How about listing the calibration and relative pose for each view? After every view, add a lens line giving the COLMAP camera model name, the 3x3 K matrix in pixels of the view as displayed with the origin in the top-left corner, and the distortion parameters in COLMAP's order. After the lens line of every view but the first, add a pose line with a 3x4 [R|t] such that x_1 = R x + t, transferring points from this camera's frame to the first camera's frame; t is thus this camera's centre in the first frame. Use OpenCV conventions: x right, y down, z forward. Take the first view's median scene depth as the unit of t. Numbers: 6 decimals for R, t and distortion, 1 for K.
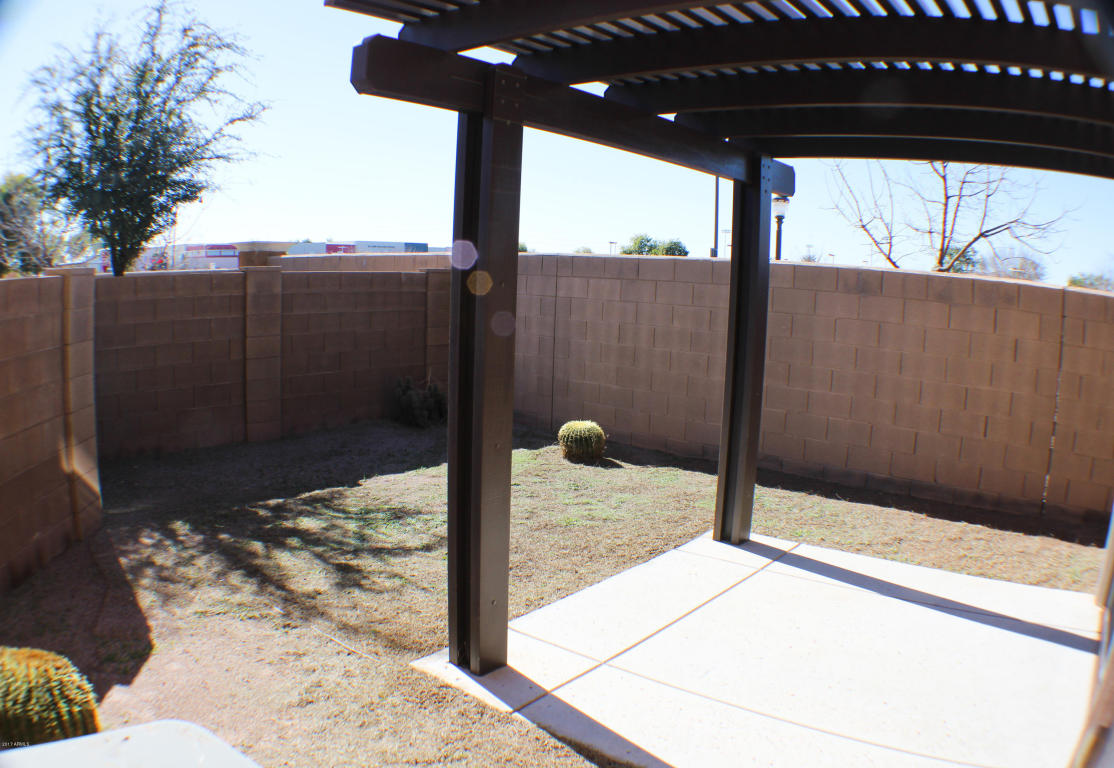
lens RADIAL K [[843.5, 0, 557.0], [0, 843.5, 384.0], [0, 0, 1]] dist [-0.434441, 0.161521]
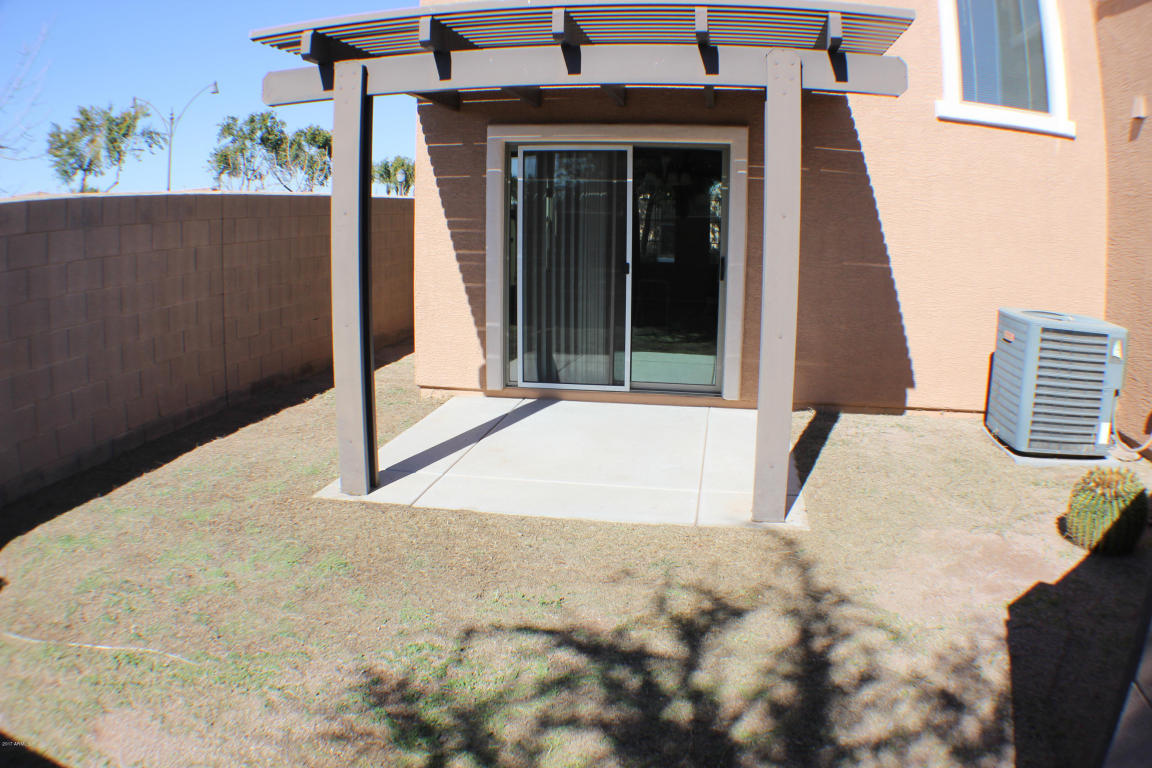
lens RADIAL K [[889.1, 0, 576.0], [0, 889.1, 384.0], [0, 0, 1]] dist [-0.334719, 0.098750]
pose [[-0.505066, -0.206287, 0.838066, -0.774425], [0.086635, 0.953995, 0.287034, -0.200053], [-0.858722, 0.217577, -0.463958, 1.343222]]
